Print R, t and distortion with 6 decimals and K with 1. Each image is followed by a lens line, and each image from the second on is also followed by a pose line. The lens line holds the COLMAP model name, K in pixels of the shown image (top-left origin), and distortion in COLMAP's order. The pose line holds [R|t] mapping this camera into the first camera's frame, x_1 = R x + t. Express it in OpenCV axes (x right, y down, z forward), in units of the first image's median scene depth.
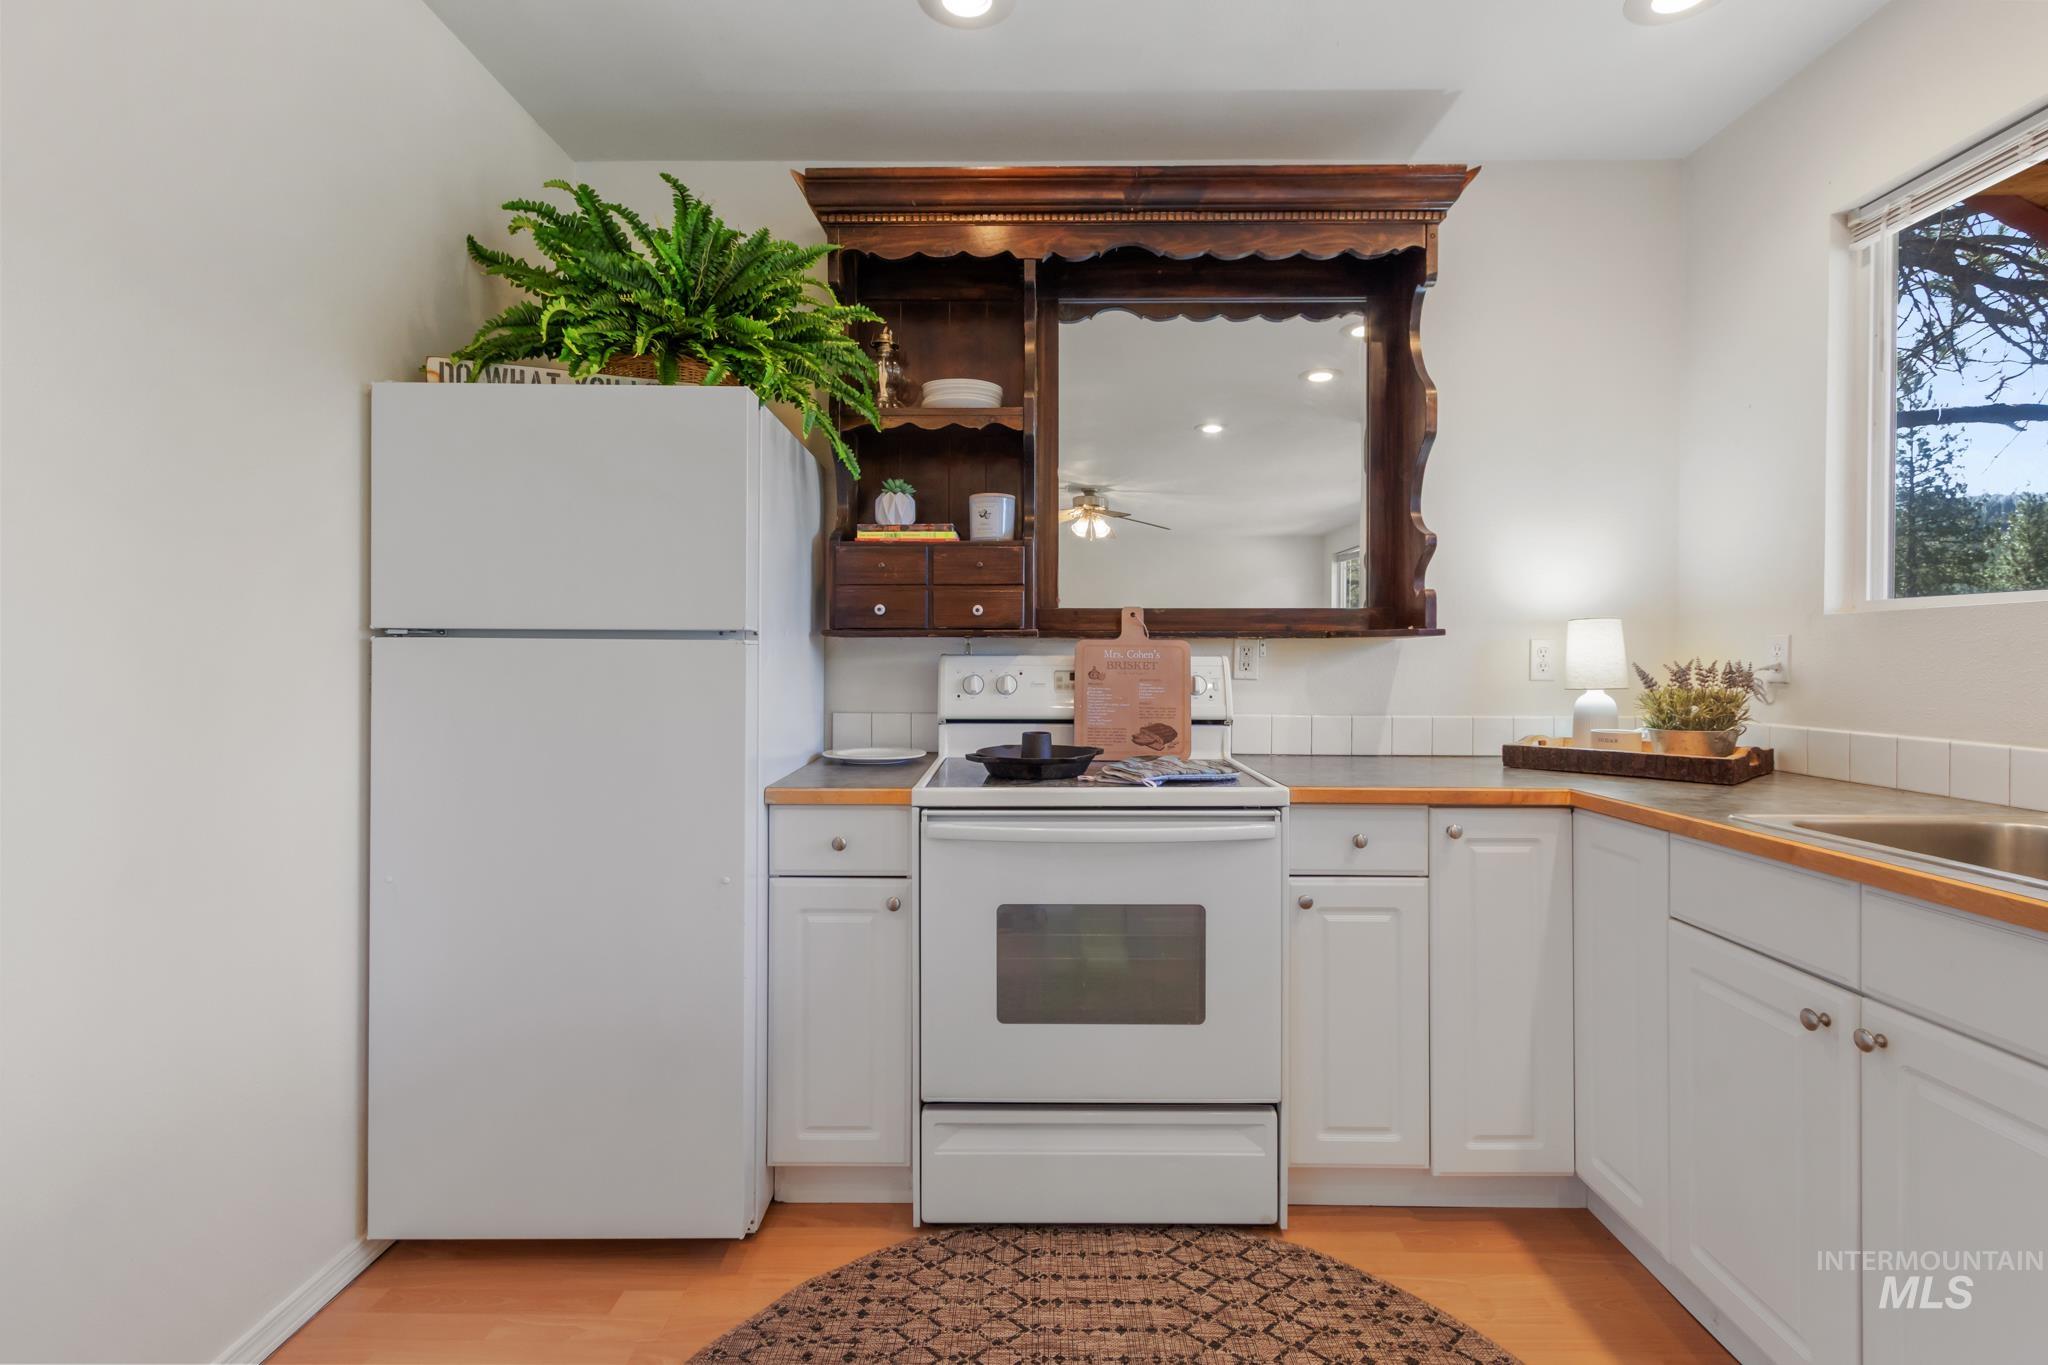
lens RADIAL K [[945.4, 0, 1020.3], [0, 945.4, 664.2], [0, 0, 1]] dist [0.003678, -0.000405]
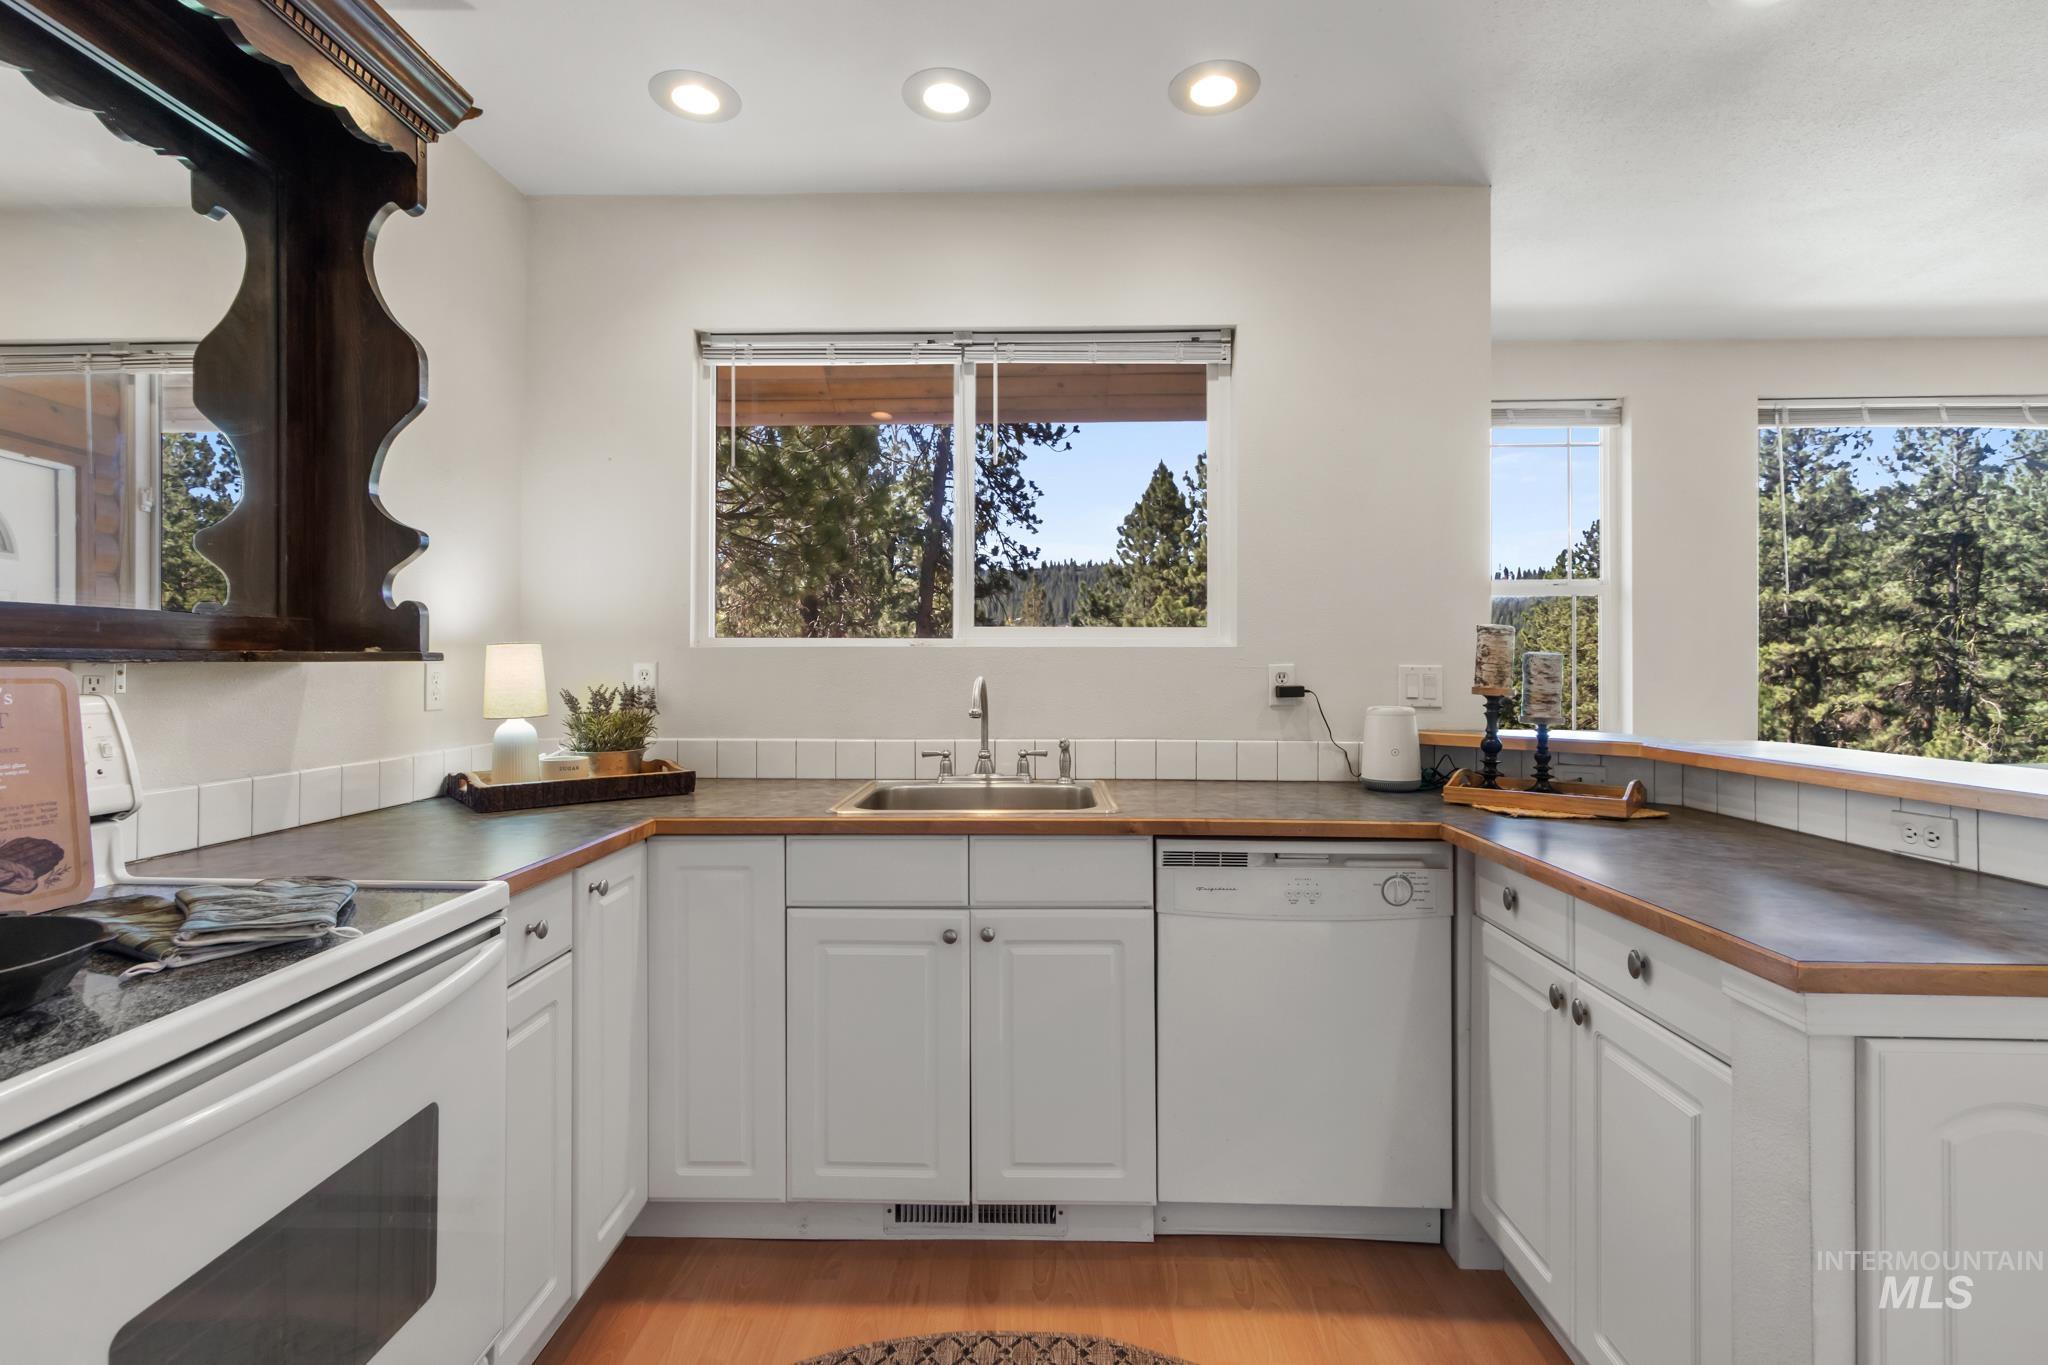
lens RADIAL K [[945.4, 0, 1020.3], [0, 945.4, 664.2], [0, 0, 1]] dist [0.003678, -0.000405]
pose [[0.006611, 0.001521, 0.999977, -0.344648], [0.007444, 0.999971, -0.001570, -0.022444], [-0.999950, 0.007454, 0.006600, 0.491947]]
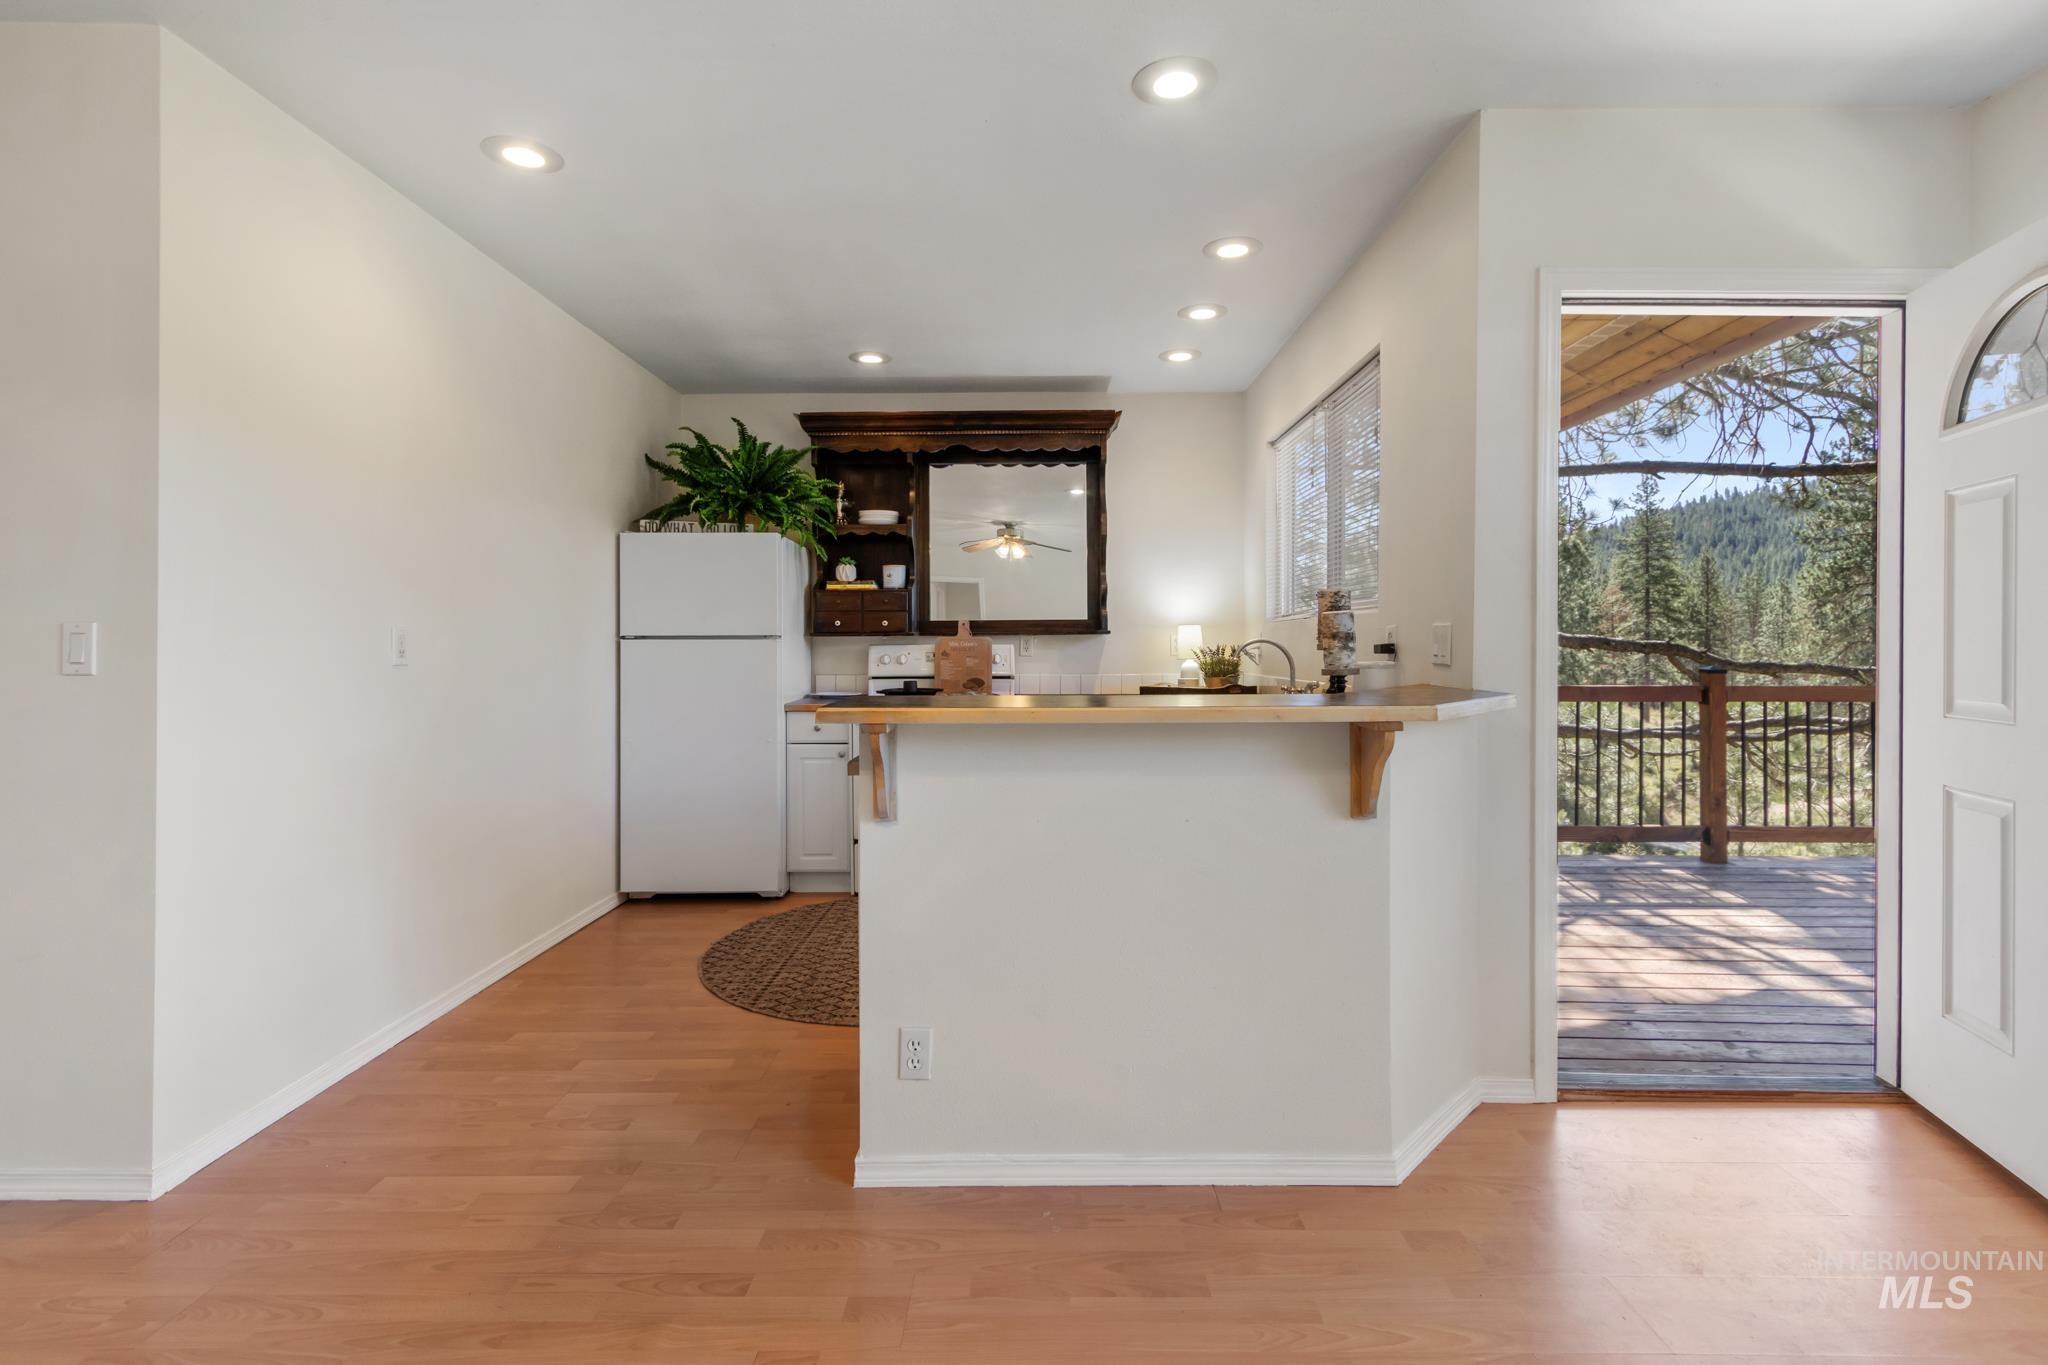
lens RADIAL K [[945.8, 0, 1026.4], [0, 945.8, 658.4], [0, 0, 1]] dist [0.004067, -0.000351]
pose [[0.999910, -0.006559, 0.011704, 0.235089], [0.006532, 0.999976, 0.002418, 0.016772], [-0.011720, -0.002342, 0.999929, -1.055468]]
